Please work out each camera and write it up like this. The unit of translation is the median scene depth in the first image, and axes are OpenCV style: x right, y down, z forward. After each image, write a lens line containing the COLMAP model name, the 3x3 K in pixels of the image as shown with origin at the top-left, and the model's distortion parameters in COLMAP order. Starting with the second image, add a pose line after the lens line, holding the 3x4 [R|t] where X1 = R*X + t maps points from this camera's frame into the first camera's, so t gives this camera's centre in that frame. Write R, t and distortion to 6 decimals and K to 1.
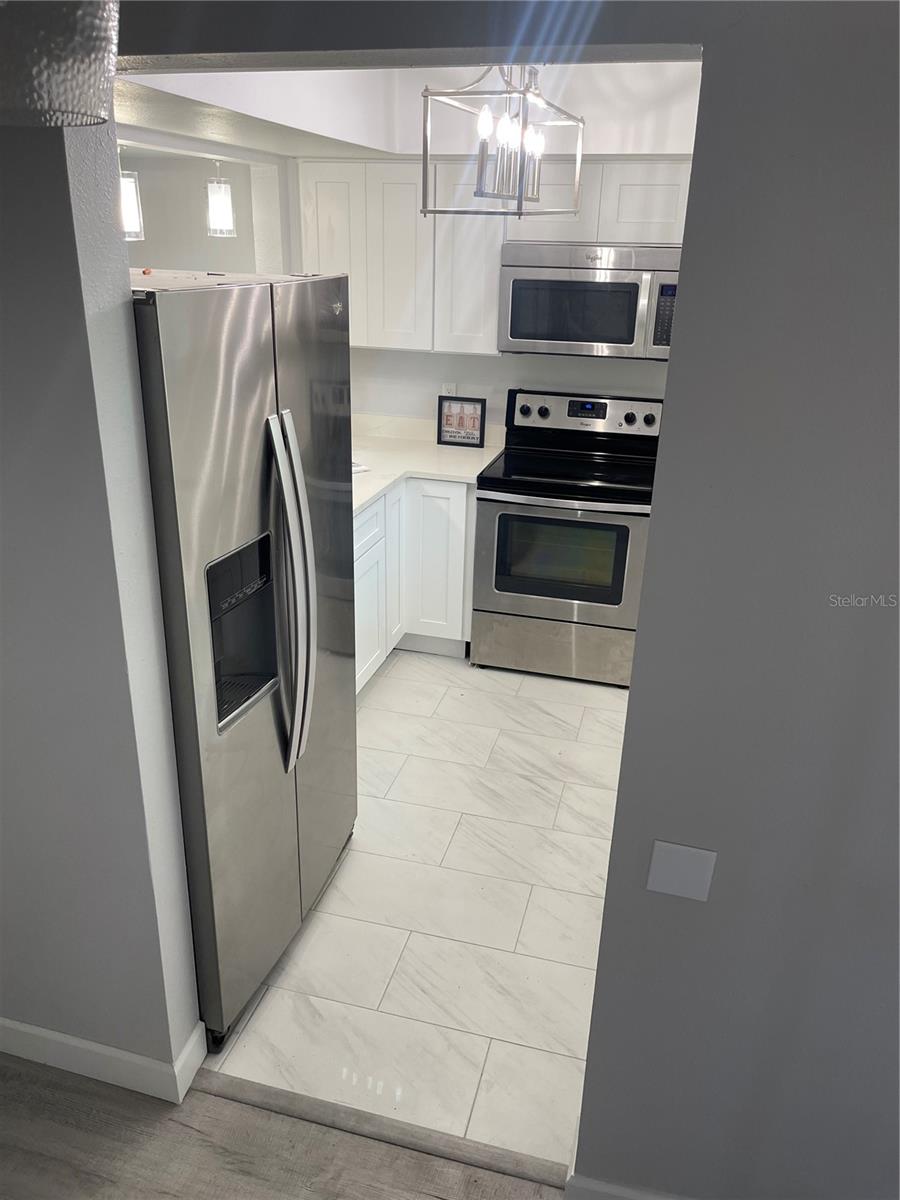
lens RADIAL K [[921.0, 0, 450.0], [0, 921.0, 600.0], [0, 0, 1]] dist [0.084065, -0.132237]
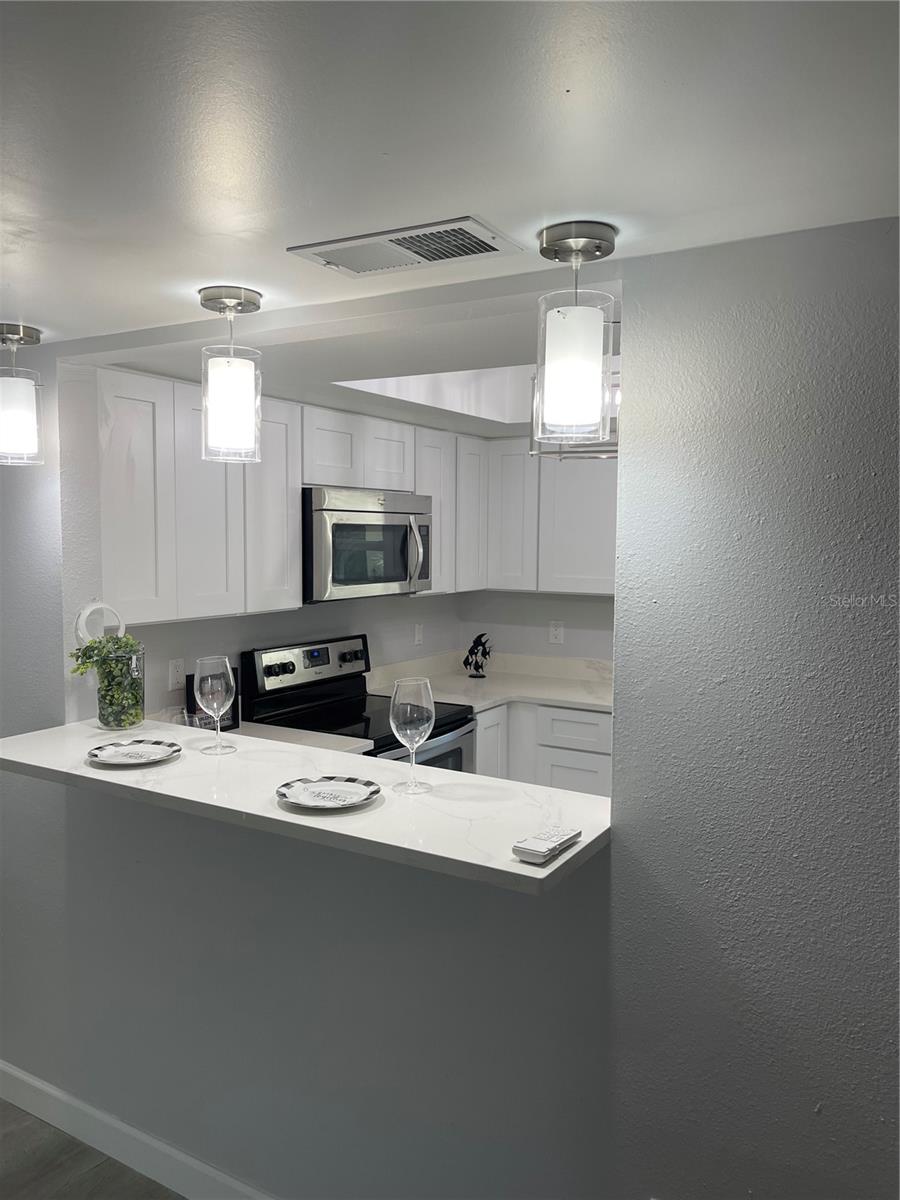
lens RADIAL K [[921.0, 0, 450.0], [0, 921.0, 600.0], [0, 0, 1]] dist [0.084065, -0.132237]
pose [[0.269993, -0.099679, 0.957689, -0.693265], [0.344511, 0.938782, 0.000586, -0.214931], [-0.899120, 0.329776, 0.287805, 0.600896]]
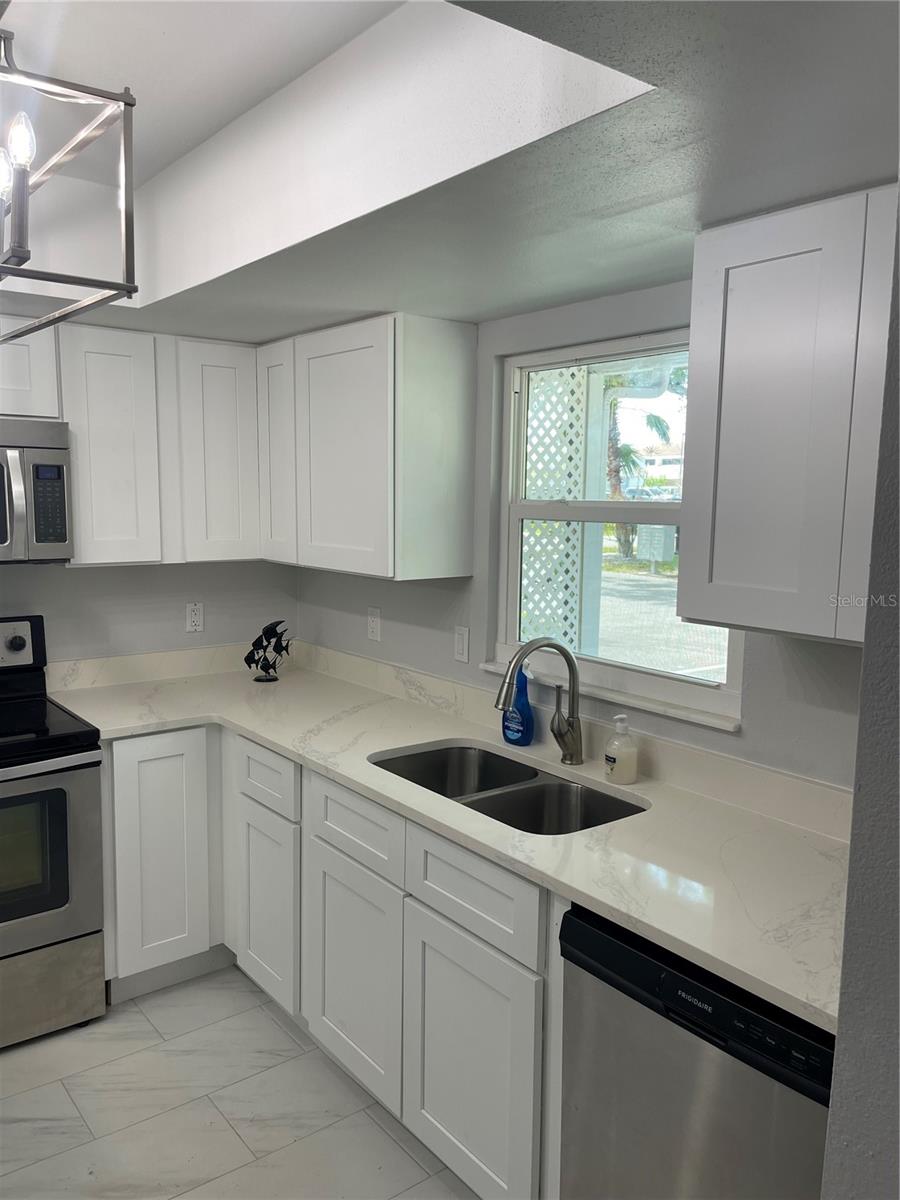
lens RADIAL K [[921.0, 0, 450.0], [0, 921.0, 600.0], [0, 0, 1]] dist [0.084065, -0.132237]
pose [[0.596697, -0.116845, 0.793914, -0.158307], [0.291673, 0.953257, -0.078922, -0.068869], [-0.747582, 0.278656, 0.602886, 0.286855]]
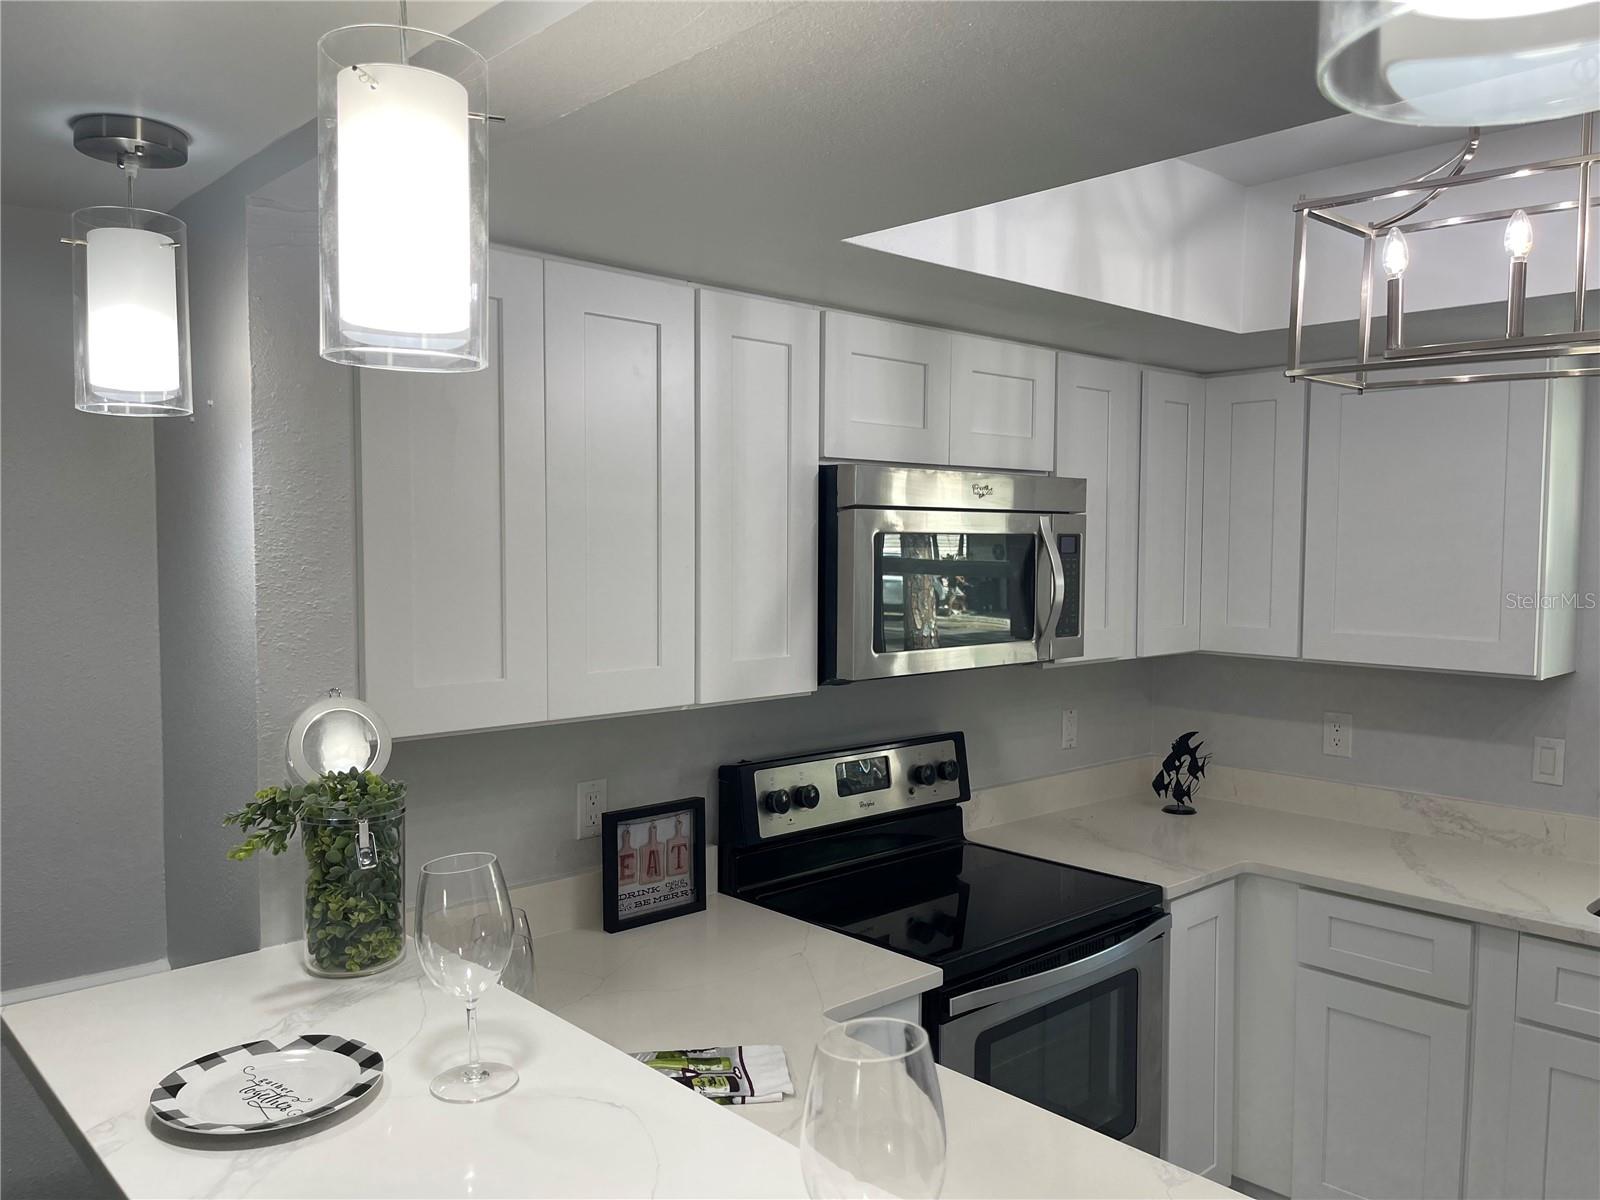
lens RADIAL K [[1228.0, 0, 800.0], [0, 1228.0, 600.0], [0, 0, 1]] dist [0.084065, -0.132237]
pose [[0.531273, -0.069116, 0.844376, -0.433661], [0.313302, 0.942039, -0.120016, -0.227486], [-0.787141, 0.328306, 0.522135, 0.648730]]
